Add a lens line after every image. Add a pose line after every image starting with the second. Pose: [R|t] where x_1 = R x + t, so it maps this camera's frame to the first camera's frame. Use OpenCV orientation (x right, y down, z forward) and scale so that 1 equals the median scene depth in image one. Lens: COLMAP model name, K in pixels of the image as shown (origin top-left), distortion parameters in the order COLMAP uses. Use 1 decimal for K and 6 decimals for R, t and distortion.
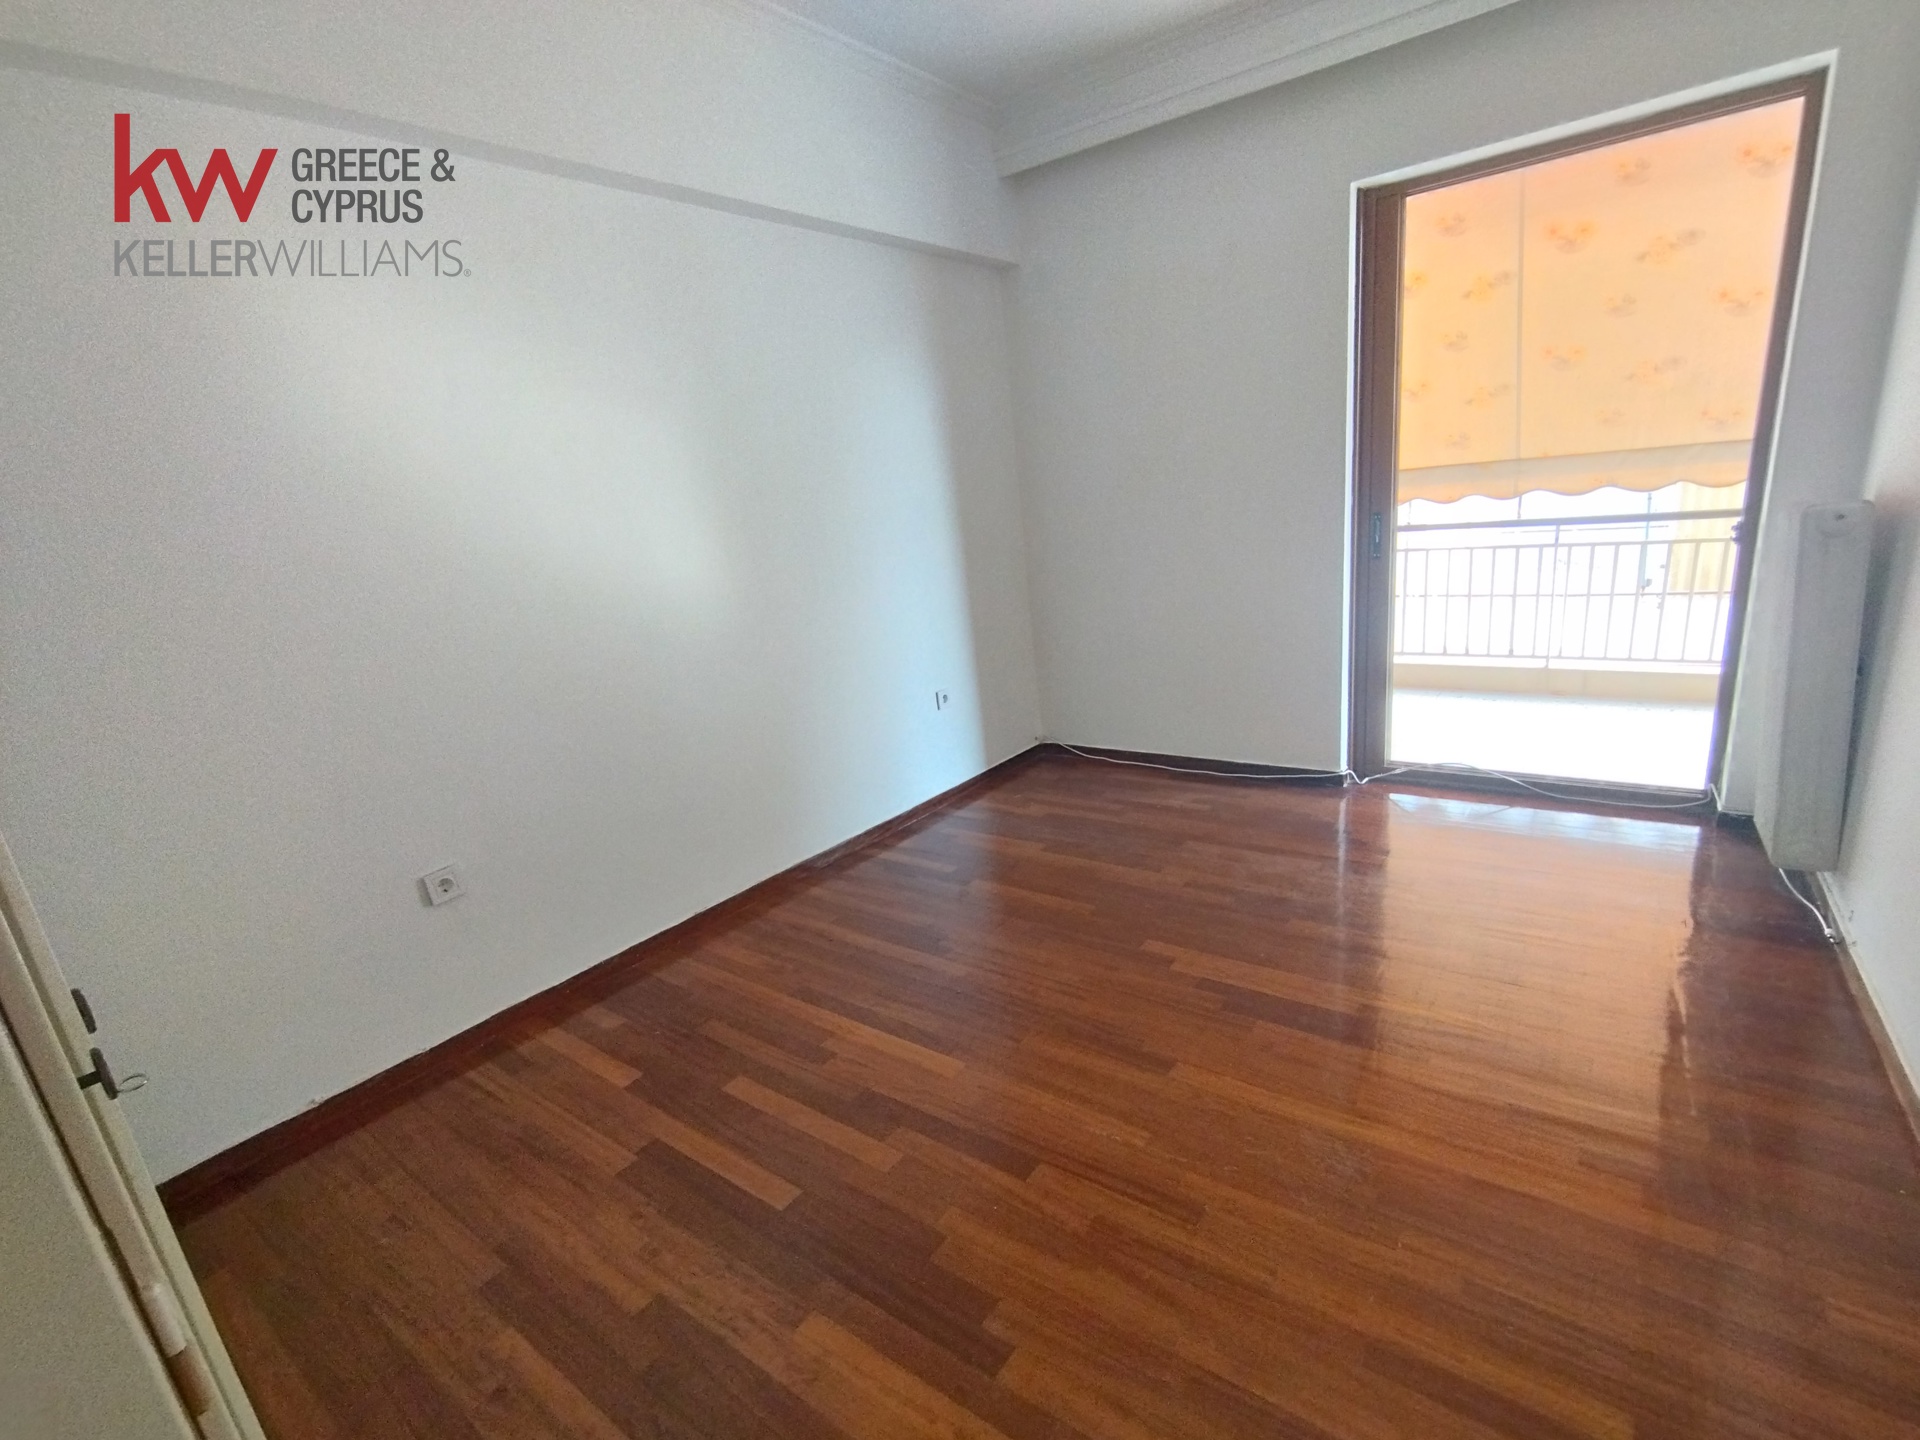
lens RADIAL K [[883.8, 0, 990.6], [0, 883.8, 744.6], [0, 0, 1]] dist [0.004130, -0.000434]
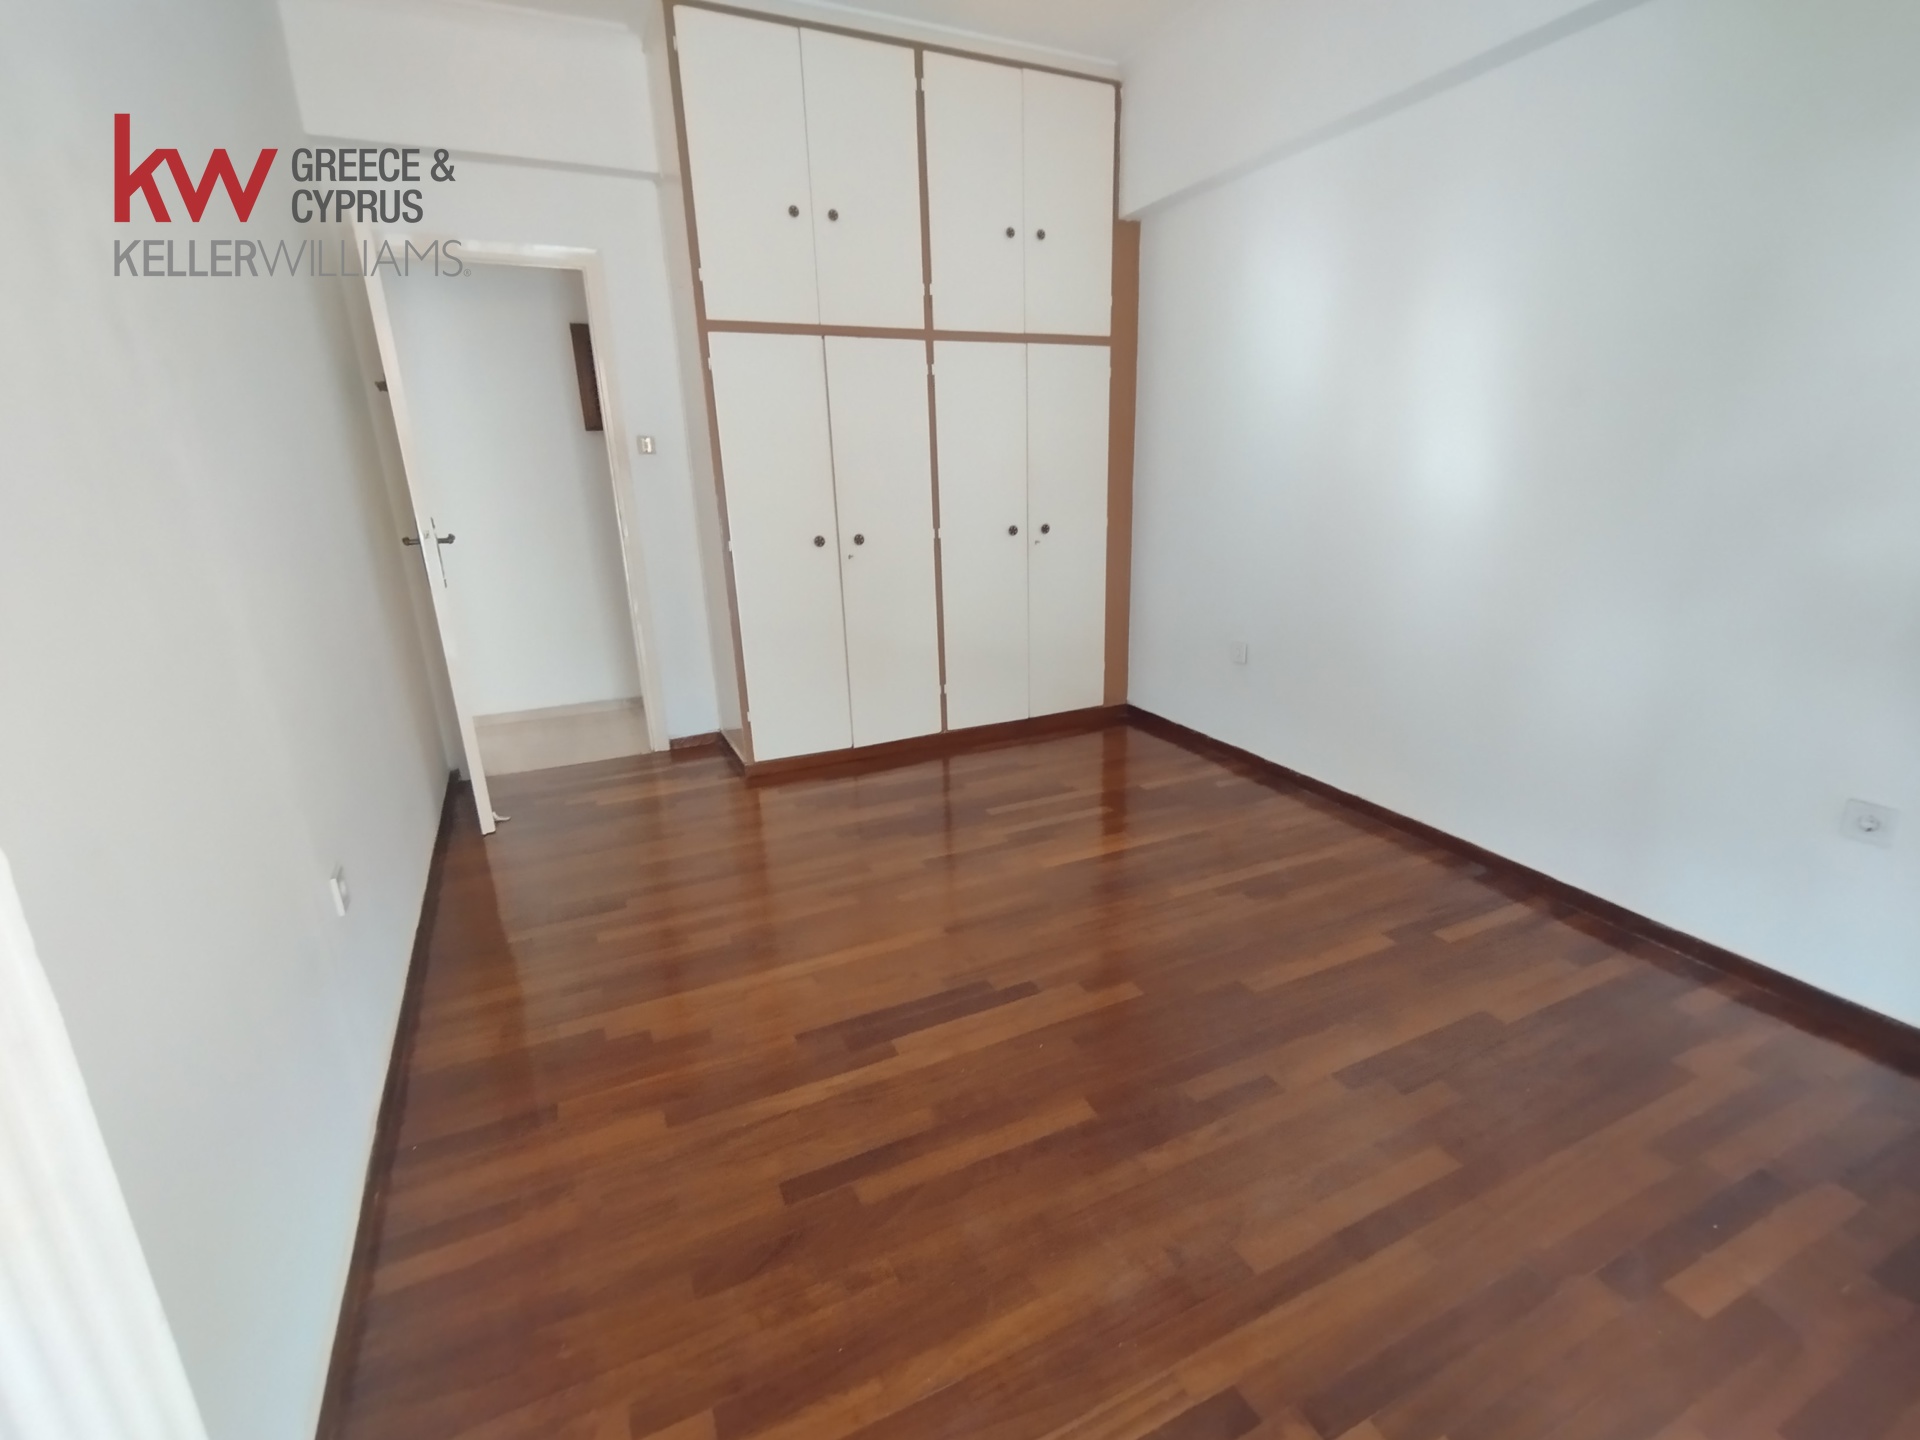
lens RADIAL K [[883.8, 0, 990.6], [0, 883.8, 744.6], [0, 0, 1]] dist [0.004130, -0.000434]
pose [[-0.467940, 0.369096, -0.802994, 0.824116], [-0.180289, 0.849635, 0.495597, -0.361860], [0.865175, 0.376680, -0.331035, 1.062256]]
